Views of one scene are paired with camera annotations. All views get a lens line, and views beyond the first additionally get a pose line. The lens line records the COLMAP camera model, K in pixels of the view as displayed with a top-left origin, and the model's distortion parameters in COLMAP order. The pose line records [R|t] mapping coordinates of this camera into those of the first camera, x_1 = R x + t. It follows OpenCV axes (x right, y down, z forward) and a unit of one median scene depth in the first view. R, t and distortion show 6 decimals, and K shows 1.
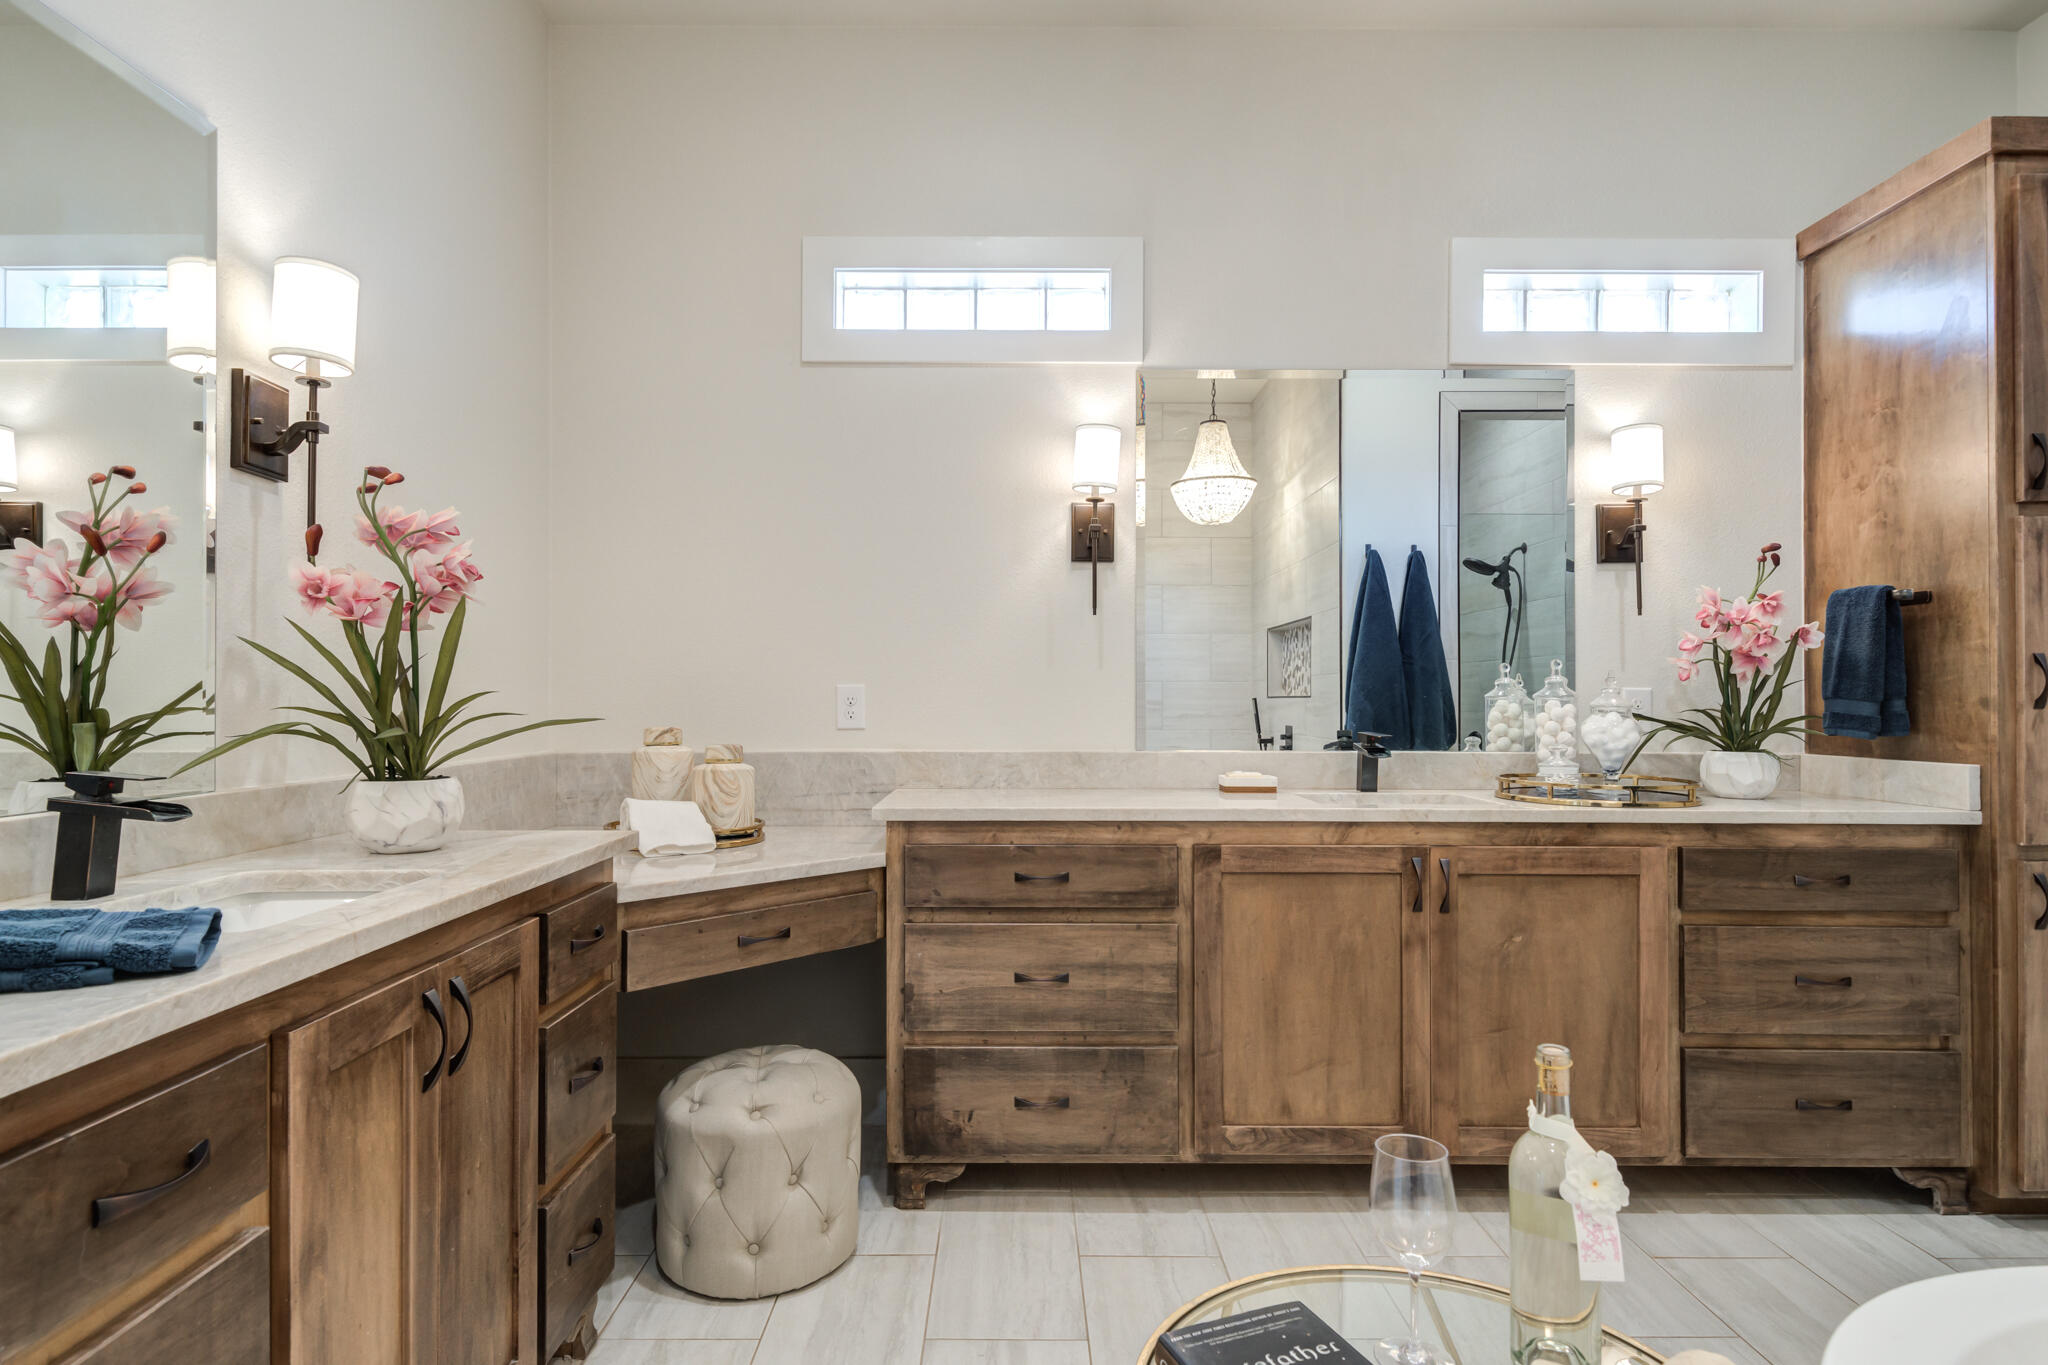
lens RADIAL K [[1079.2, 0, 1020.8], [0, 1079.2, 685.8], [0, 0, 1]] dist [0.013684, -0.006984]
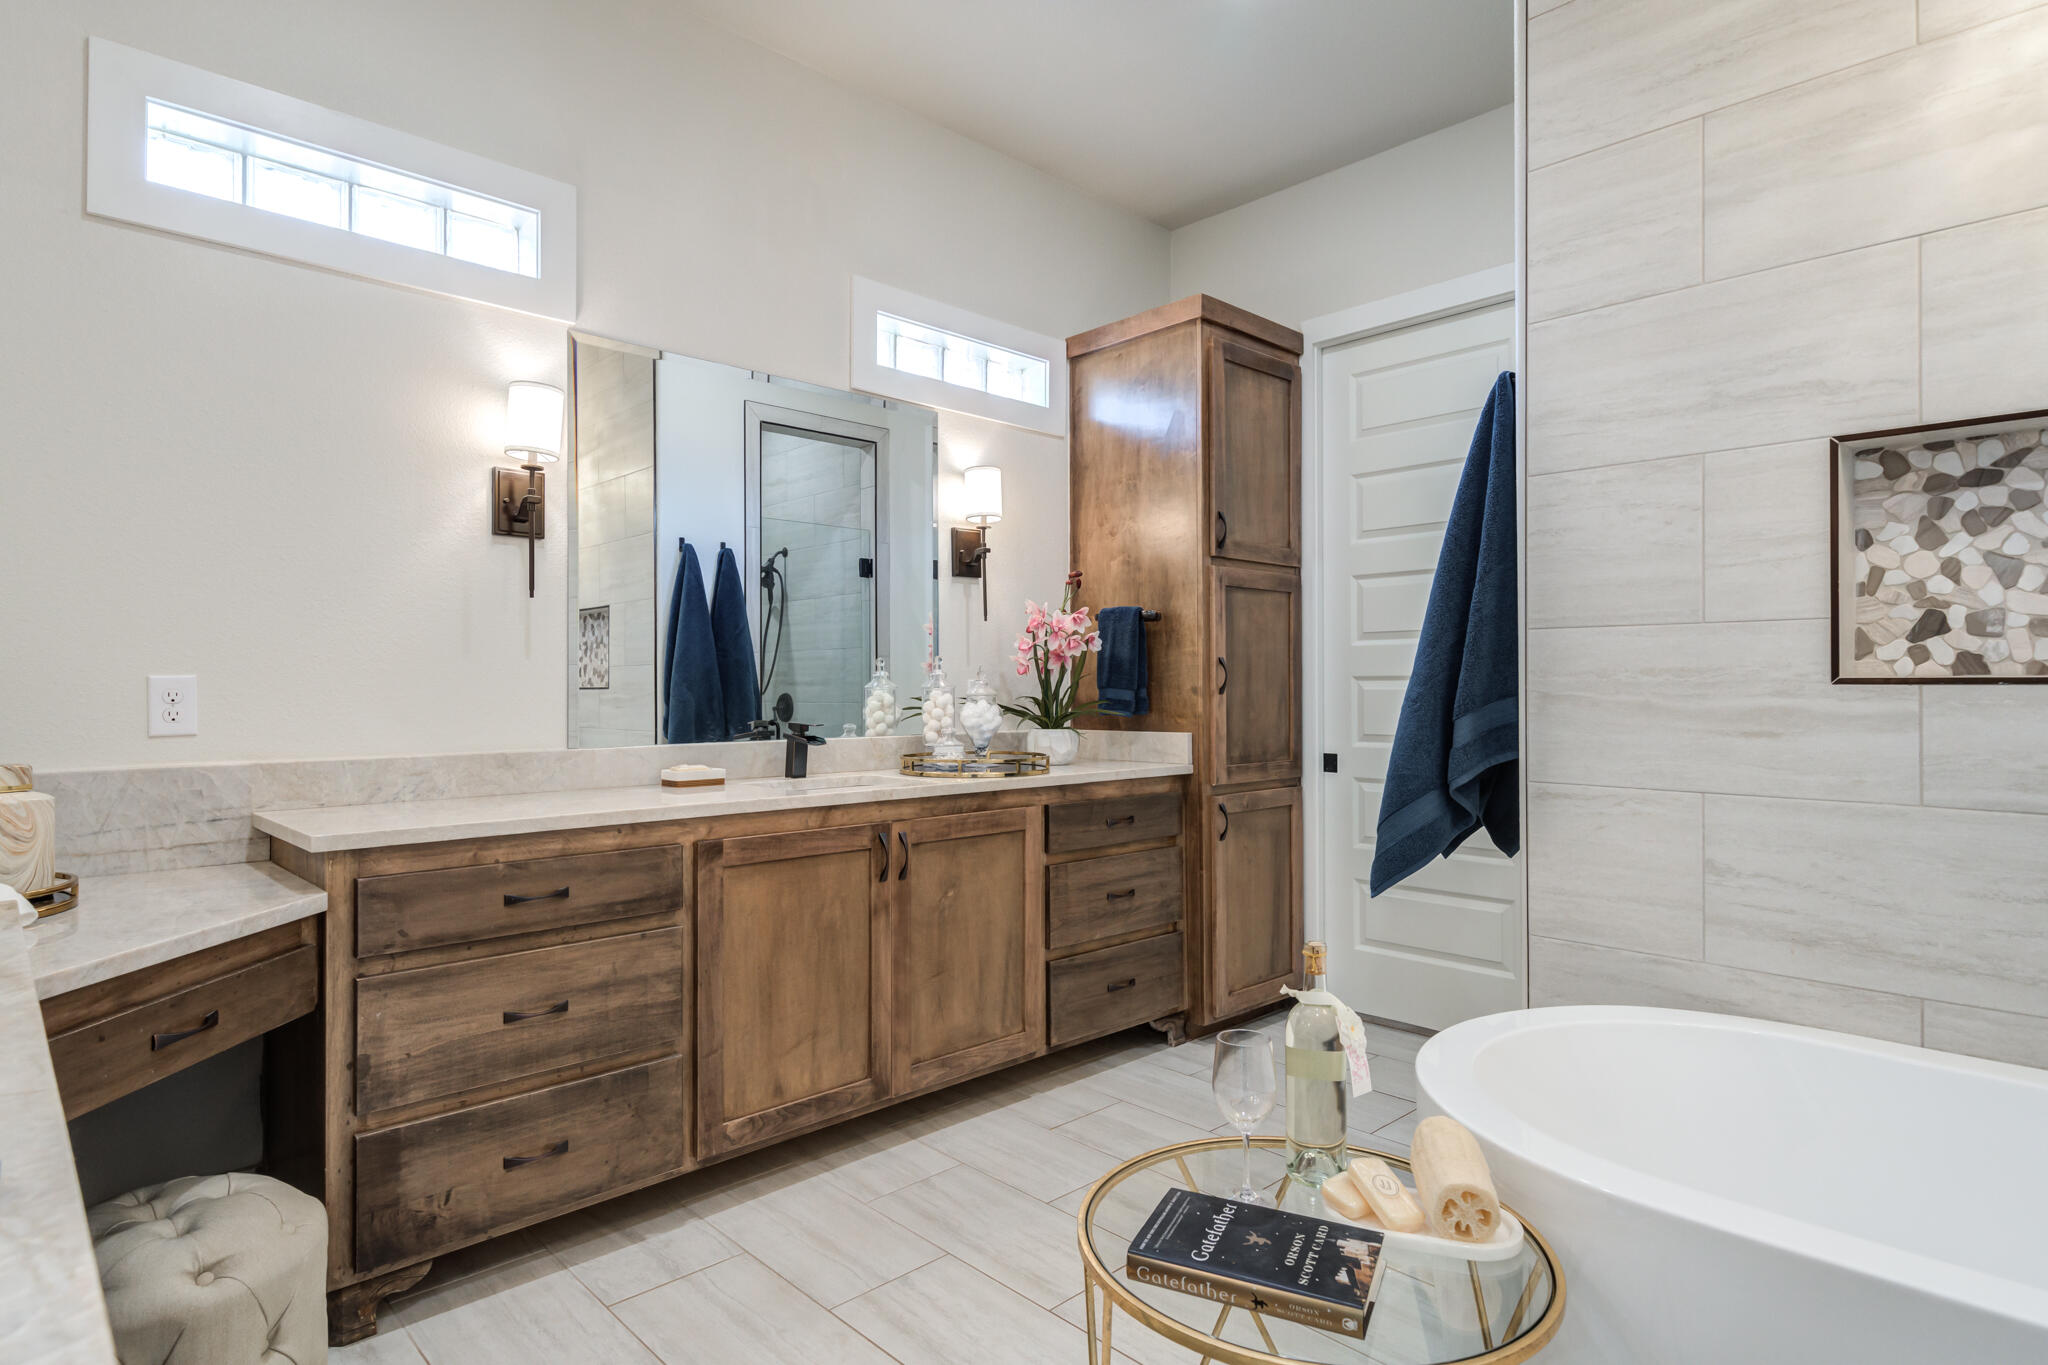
lens RADIAL K [[1079.2, 0, 1010.9], [0, 1079.2, 675.0], [0, 0, 1]] dist [0.013684, -0.006984]
pose [[0.734434, 0.003998, 0.678669, -0.269143], [-0.003017, 0.999992, -0.002625, -0.000752], [-0.678674, -0.000120, 0.734440, 0.088847]]
